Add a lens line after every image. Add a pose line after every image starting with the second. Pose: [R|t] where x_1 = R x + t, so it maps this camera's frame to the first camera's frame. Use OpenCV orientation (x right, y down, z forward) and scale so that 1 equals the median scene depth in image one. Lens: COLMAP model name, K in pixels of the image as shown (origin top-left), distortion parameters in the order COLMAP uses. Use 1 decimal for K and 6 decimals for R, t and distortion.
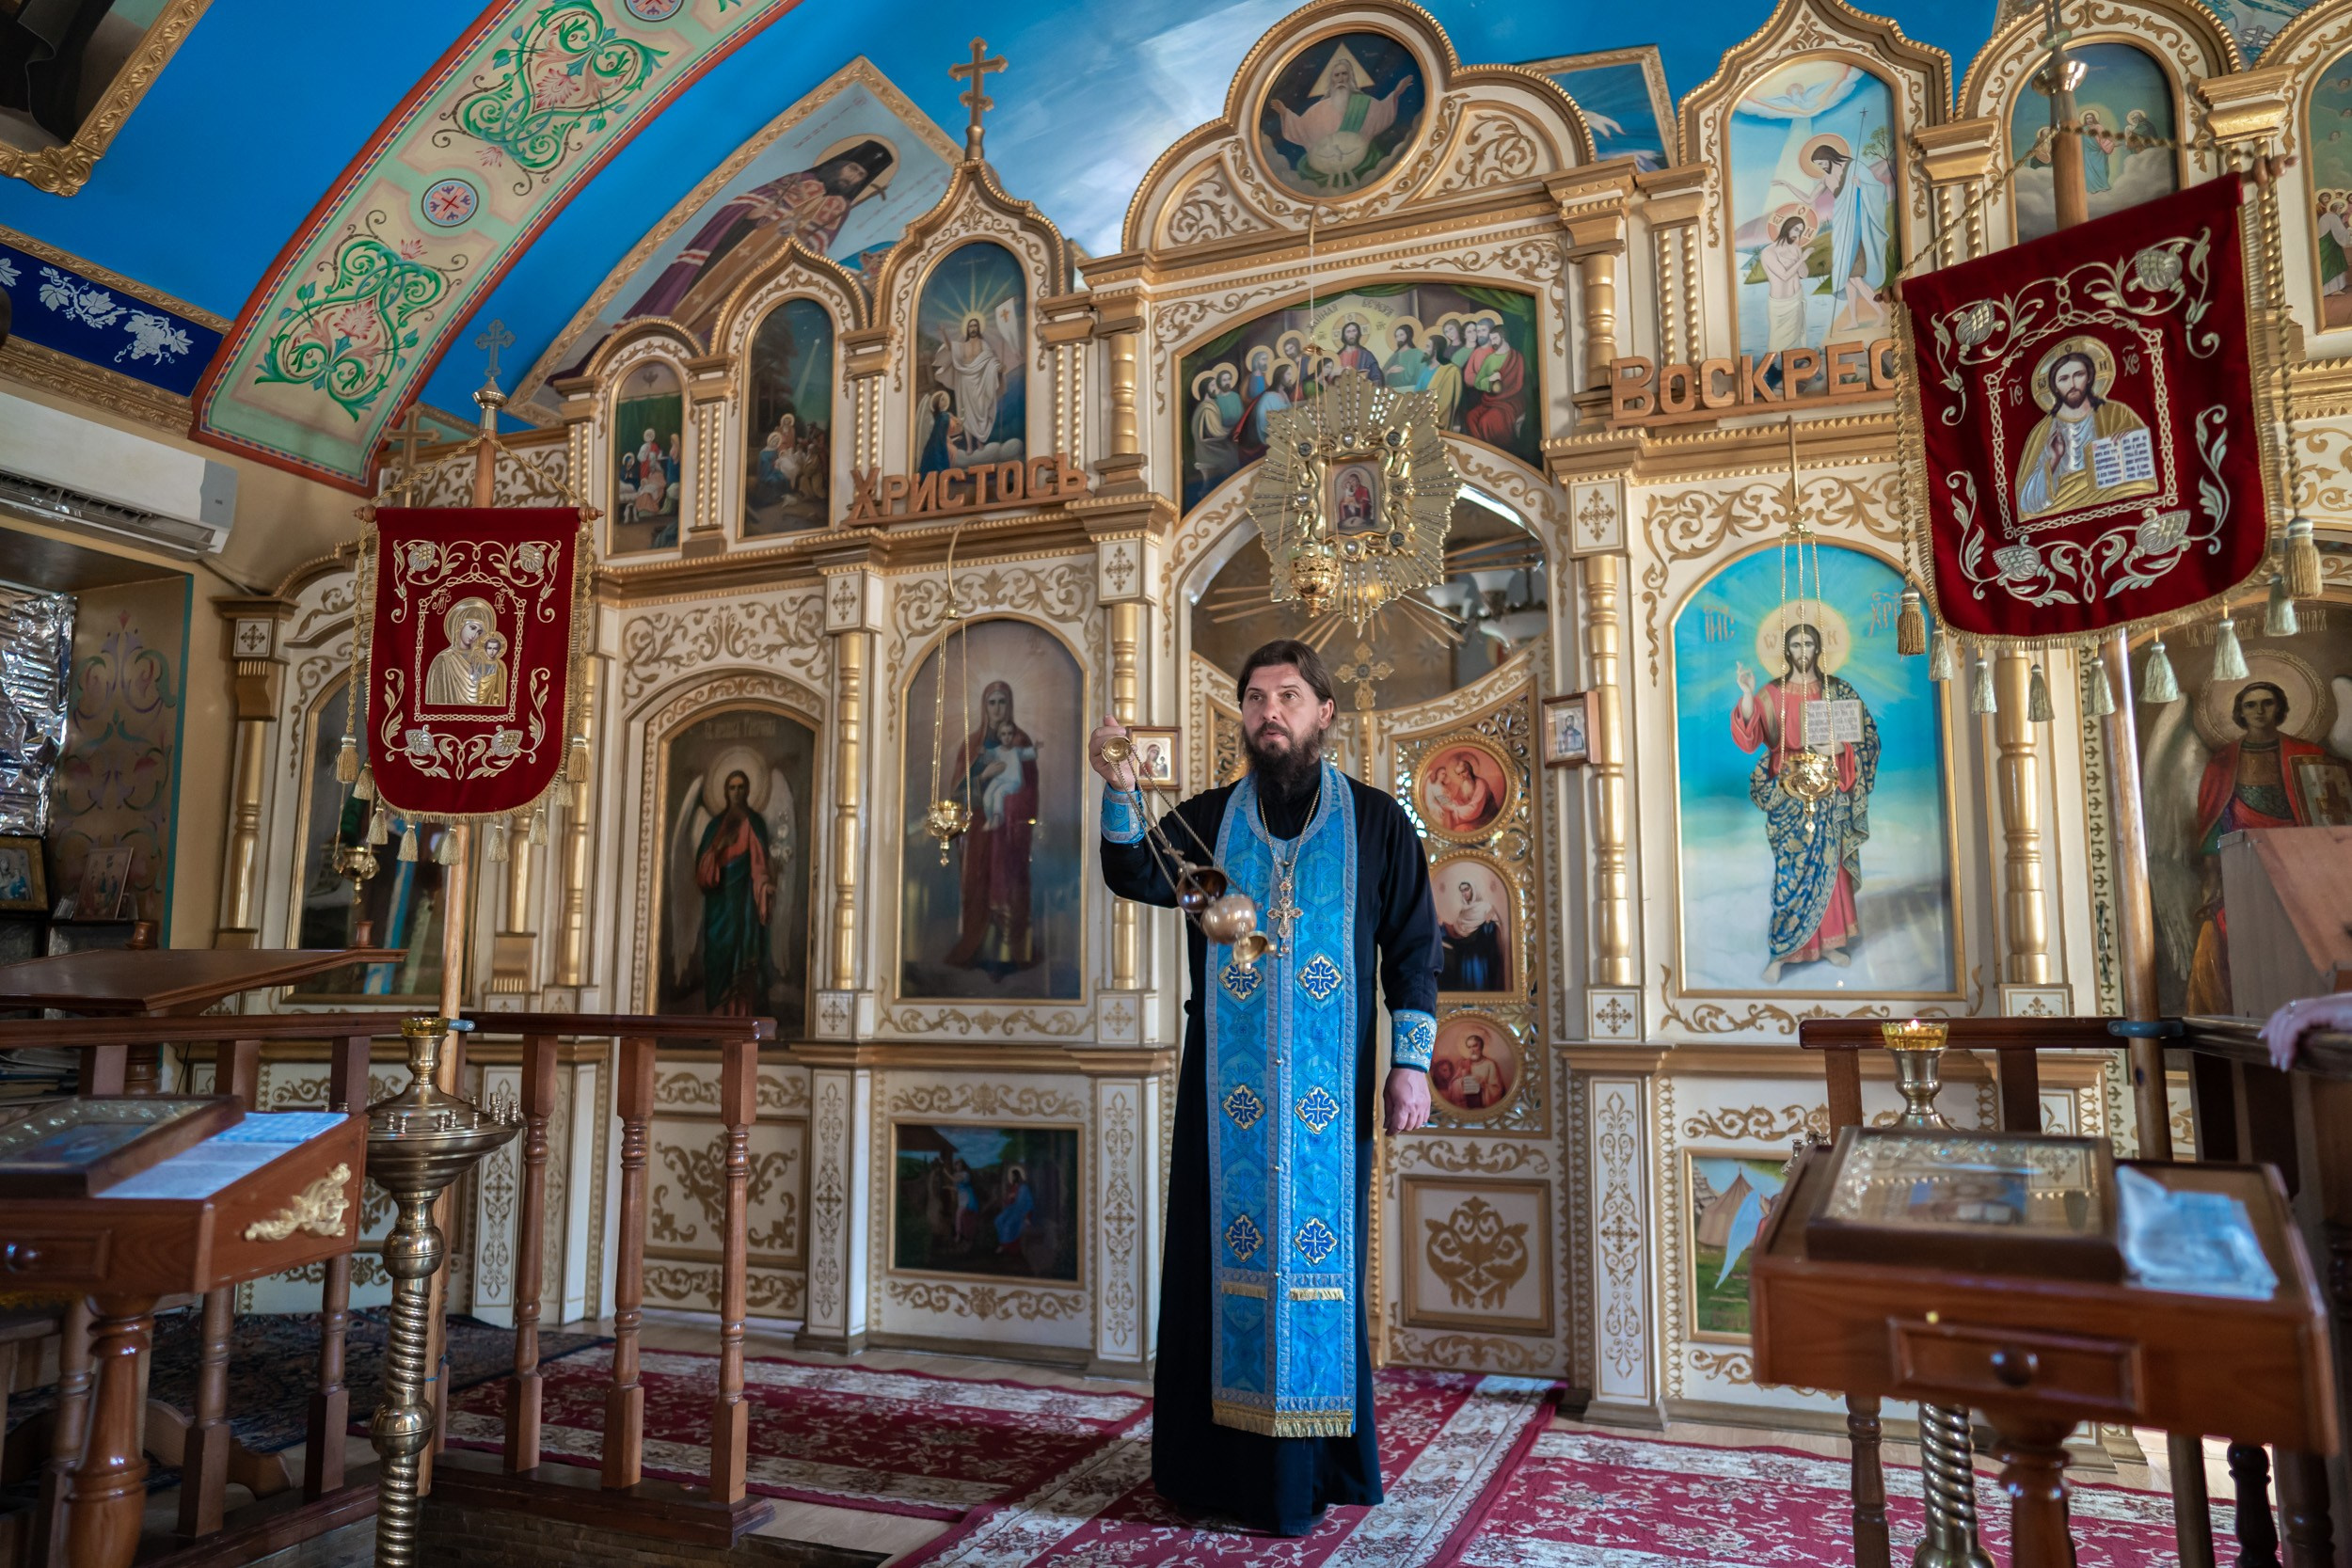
lens RADIAL K [[1539.1, 0, 1235.8], [0, 1539.1, 823.7], [0, 0, 1]] dist [-0.018790, 0.022930]
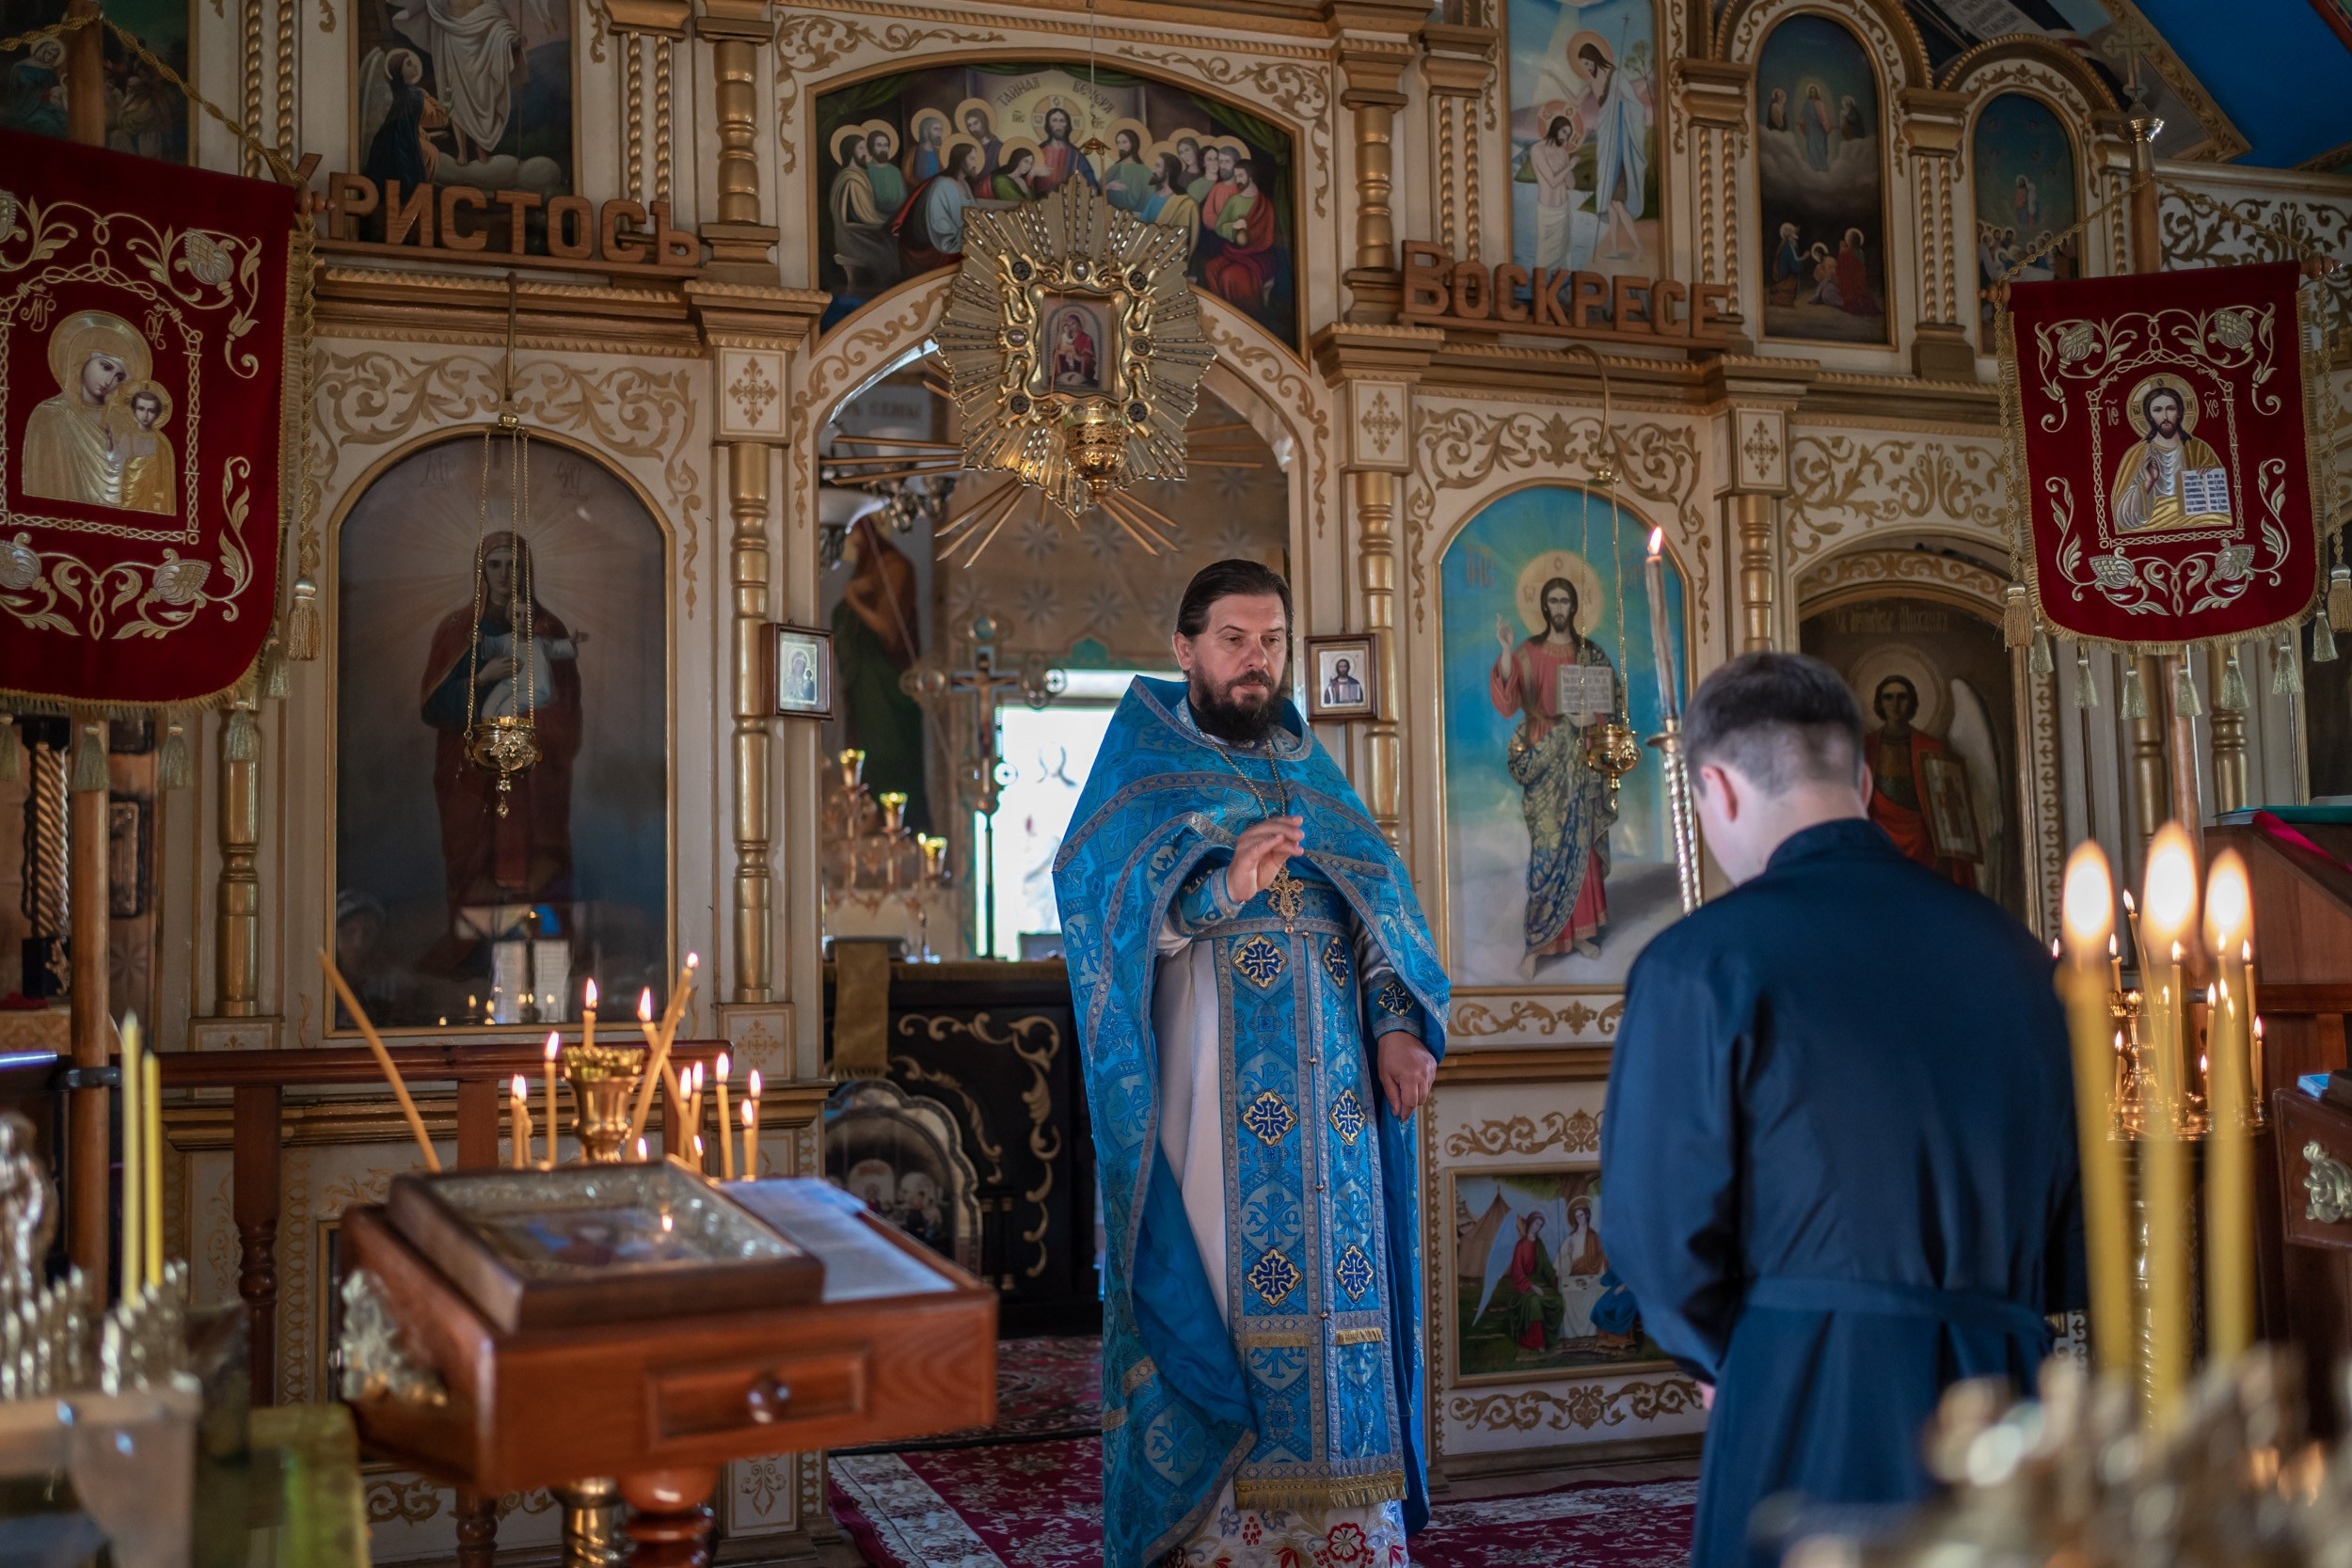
lens RADIAL K [[2300.3, 0, 1202.7], [0, 2300.3, 846.8], [0, 0, 1]] dist [0.012030, 0.000000]
pose [[0.779338, 0.023271, 0.626172, -0.589896], [-0.039278, 0.999159, 0.011752, 0.017959], [-0.625372, -0.033754, 0.779596, 0.072575]]
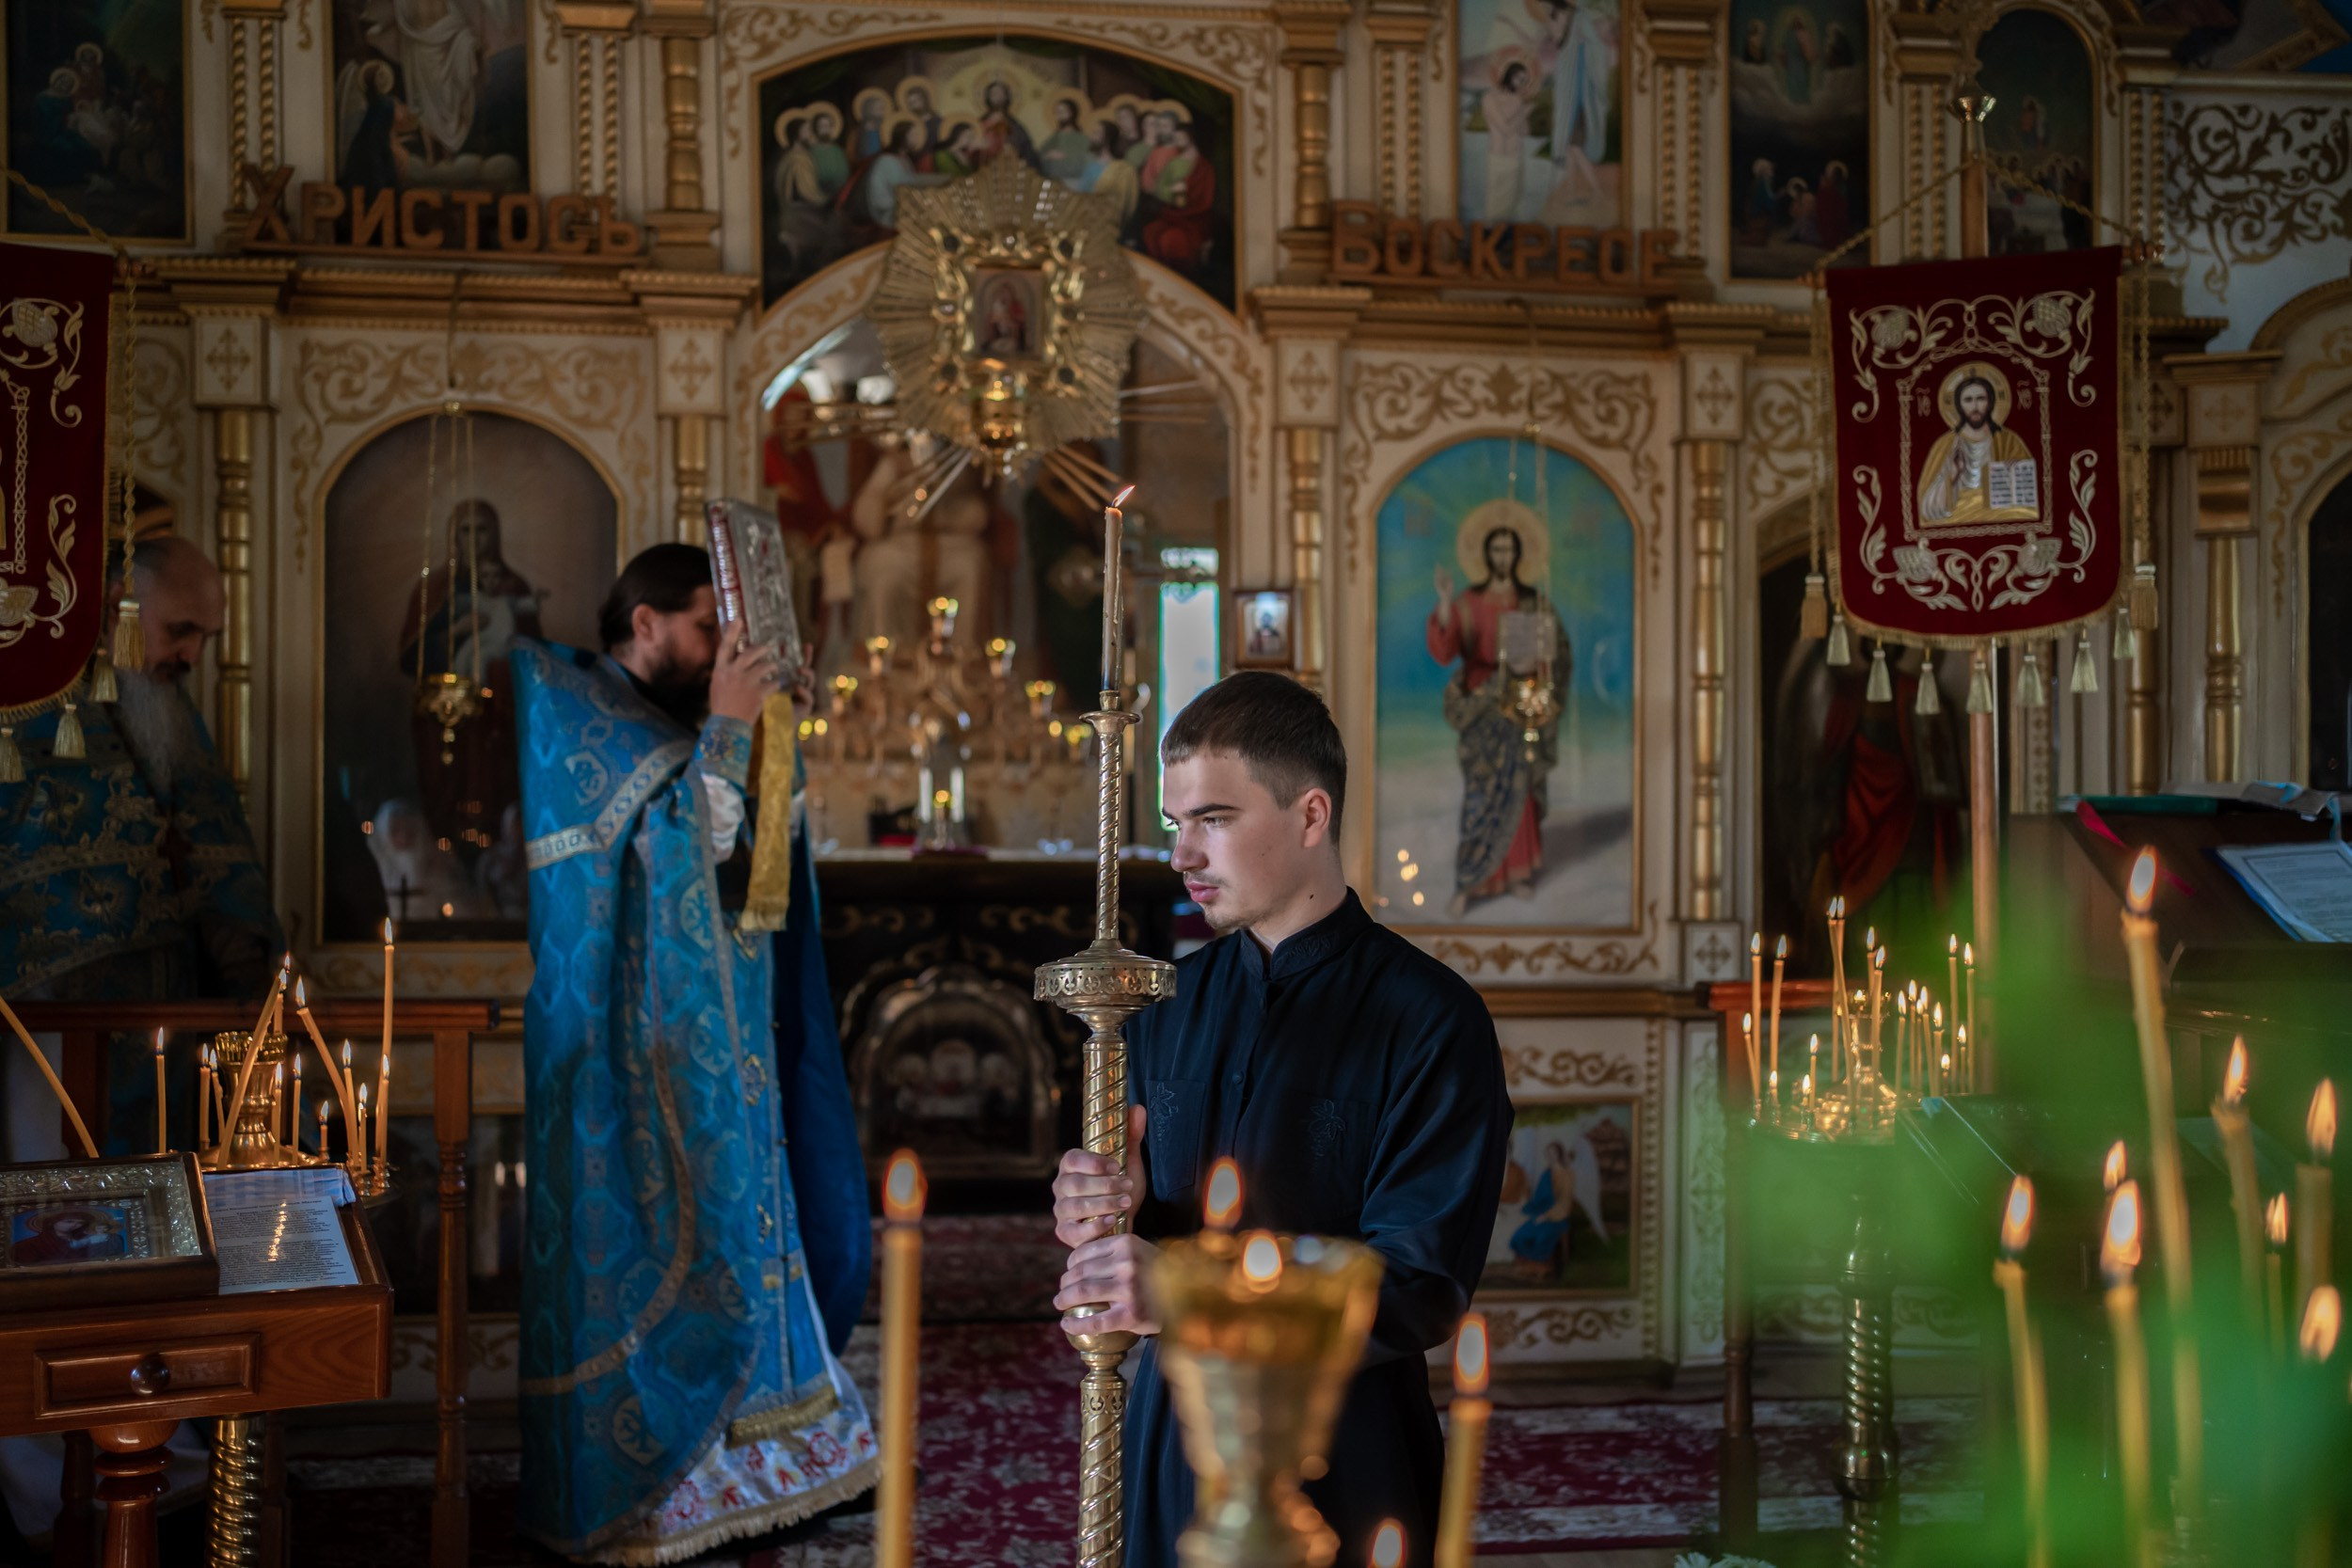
lens RADIAL K [[2300.3, 0, 1196.7], [0, 2300.3, 833.1], [0, 0, 1]] dist [0.012030, 0.000000]
pose [[0.874510, -0.002022, 0.485003, -0.423987], [-0.049157, 0.994472, 0.092781, -0.062486], [-0.482510, -0.104979, 0.869577, -0.112057]]
